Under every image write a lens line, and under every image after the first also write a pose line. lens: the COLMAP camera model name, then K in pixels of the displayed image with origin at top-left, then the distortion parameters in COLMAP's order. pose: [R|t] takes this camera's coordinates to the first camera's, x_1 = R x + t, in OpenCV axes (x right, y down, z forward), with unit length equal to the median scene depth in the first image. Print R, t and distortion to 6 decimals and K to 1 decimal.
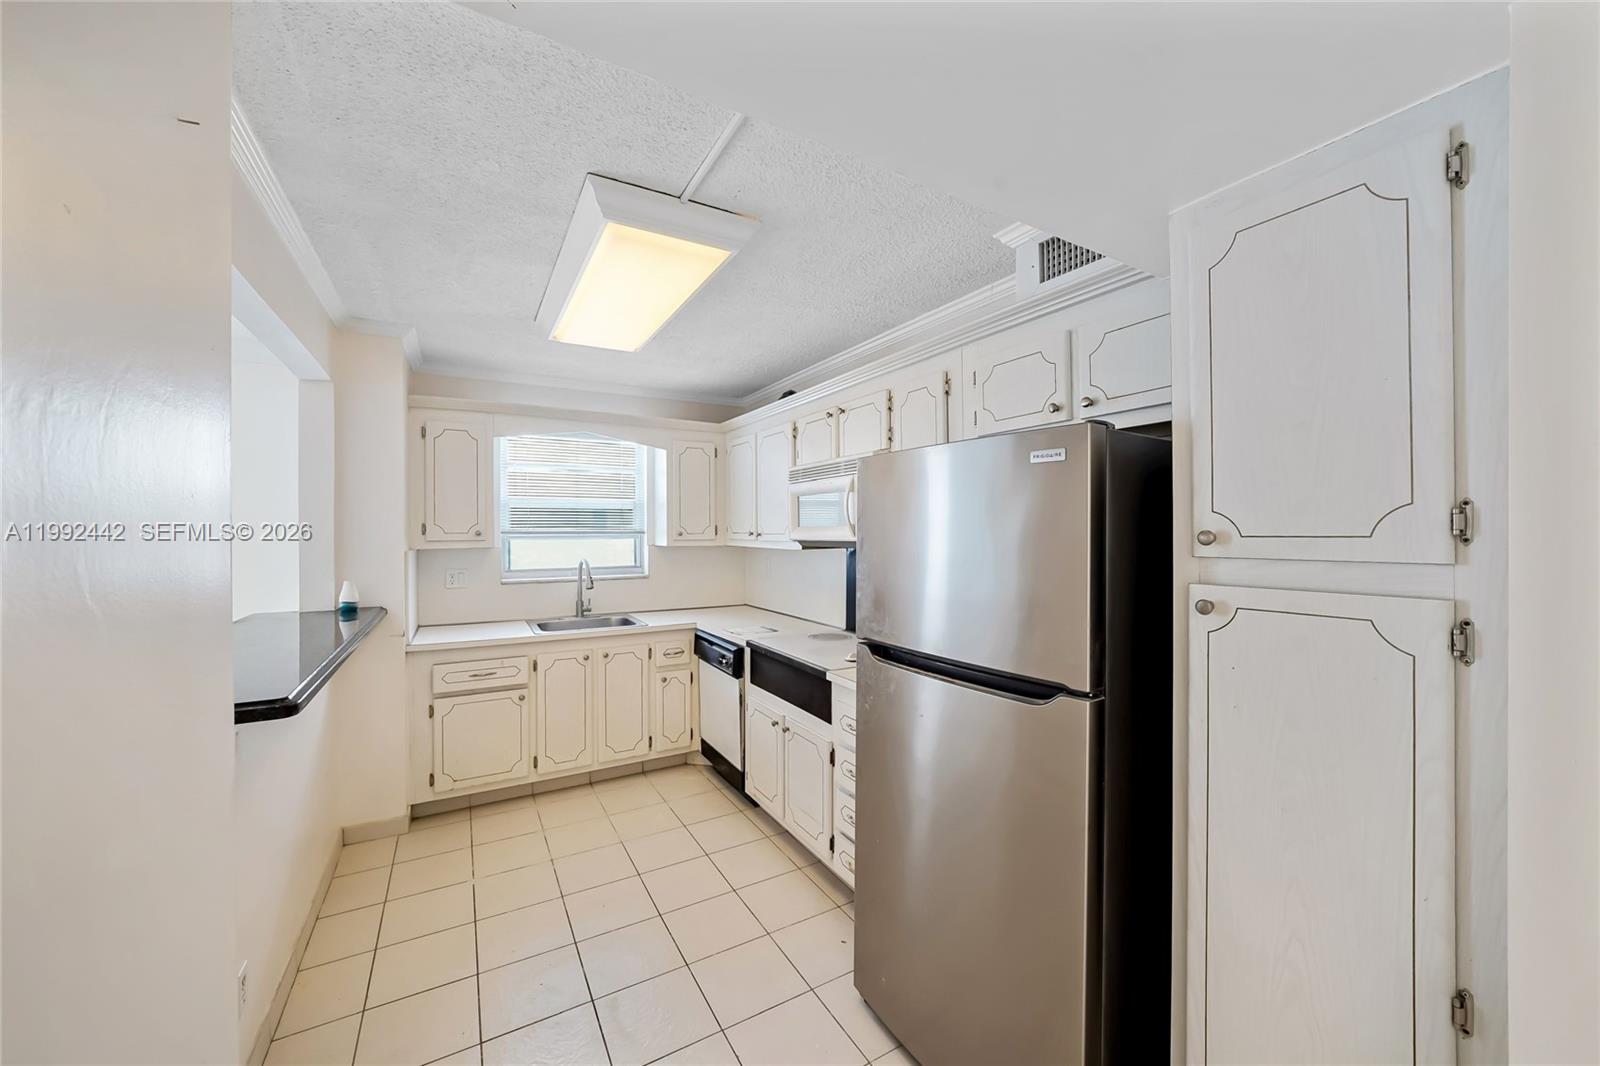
lens RADIAL K [[601.3, 0, 800.9], [0, 601.3, 533.9], [0, 0, 1]] dist [-0.002515, -0.000075]
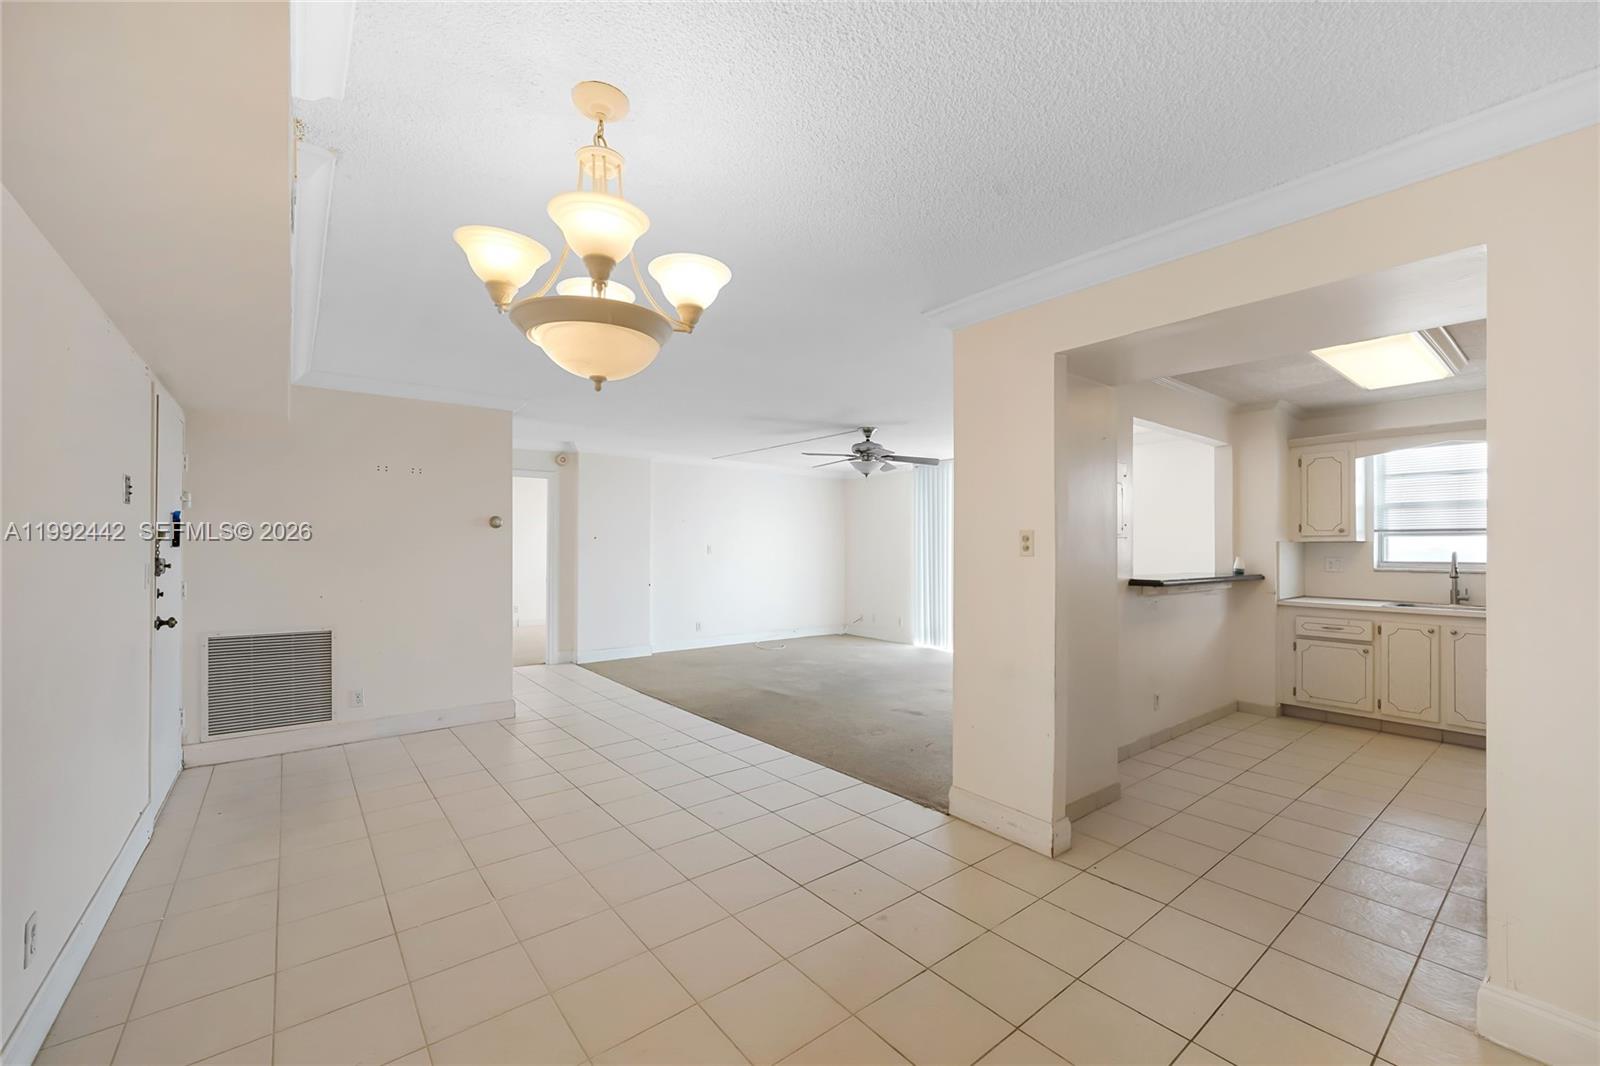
lens RADIAL K [[632.0, 0, 799.2], [0, 632.0, 544.0], [0, 0, 1]] dist [0.003182, 0.000267]
pose [[0.148689, -0.007580, -0.988855, 0.743200], [-0.011311, 0.999892, -0.009366, 0.061256], [0.988819, 0.012577, 0.148587, -0.458829]]
